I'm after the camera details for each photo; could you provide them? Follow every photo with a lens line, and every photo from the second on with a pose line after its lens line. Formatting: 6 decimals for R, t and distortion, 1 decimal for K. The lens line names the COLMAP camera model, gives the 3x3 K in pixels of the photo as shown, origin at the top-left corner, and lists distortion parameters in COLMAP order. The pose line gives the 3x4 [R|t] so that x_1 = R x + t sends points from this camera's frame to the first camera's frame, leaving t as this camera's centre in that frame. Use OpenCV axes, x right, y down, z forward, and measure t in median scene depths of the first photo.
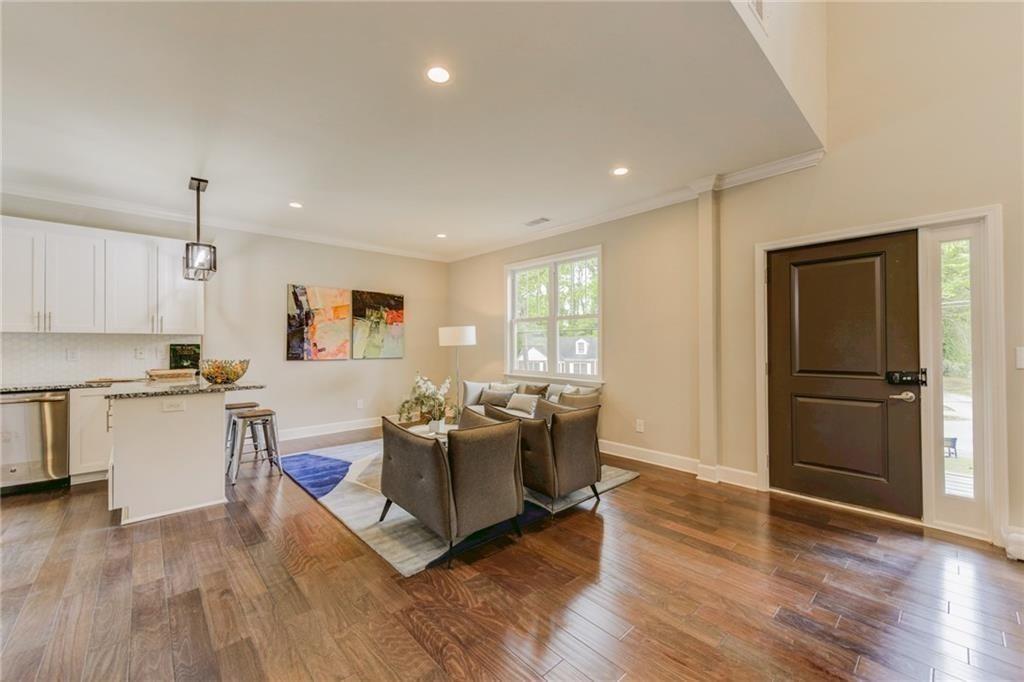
lens RADIAL K [[402.9, 0, 512.0], [0, 402.9, 341.0], [0, 0, 1]] dist [0.000373, -0.000032]
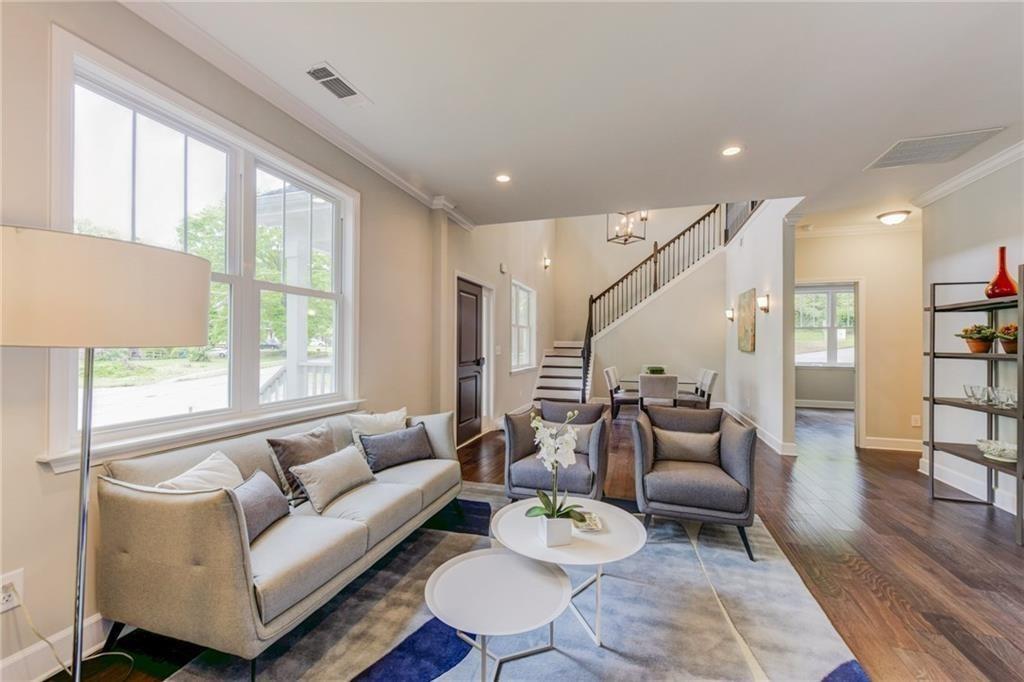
lens RADIAL K [[402.9, 0, 512.0], [0, 402.9, 341.0], [0, 0, 1]] dist [0.000373, -0.000032]
pose [[-0.495975, 0.006059, 0.868315, -0.700411], [-0.014080, 0.999788, -0.015019, 0.015108], [-0.868222, -0.019675, -0.495785, 1.621421]]
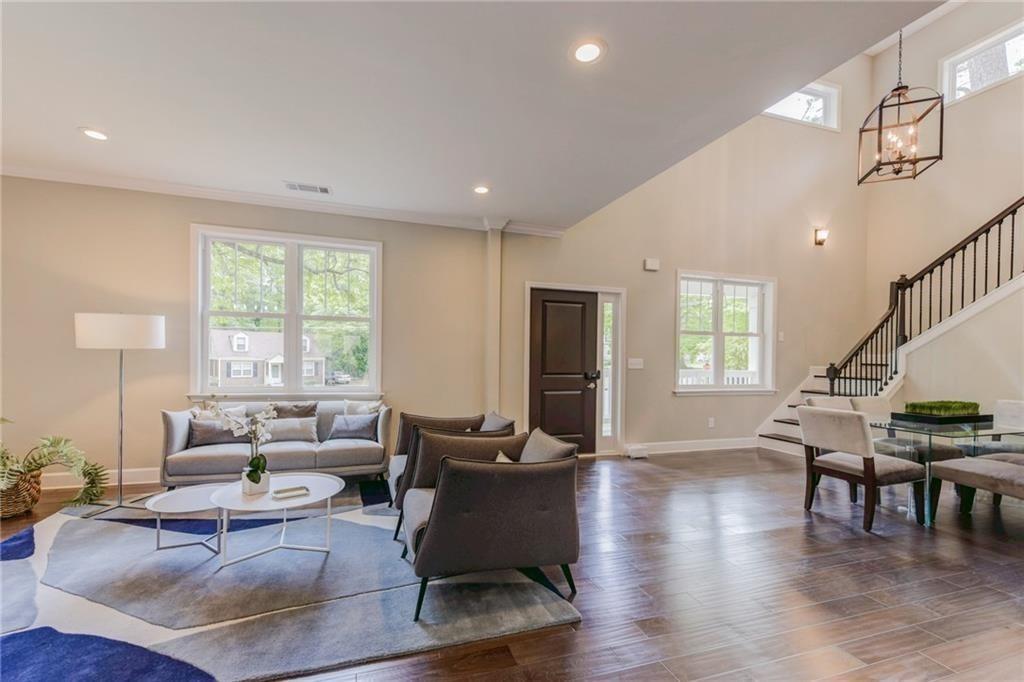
lens RADIAL K [[419.3, 0, 500.6], [0, 419.3, 357.5], [0, 0, 1]] dist [0.001673, 0.000053]
pose [[0.421397, 0.007027, 0.906849, -0.766519], [-0.025033, 0.999679, 0.003886, 0.014118], [-0.906531, -0.024338, 0.421438, 0.518494]]
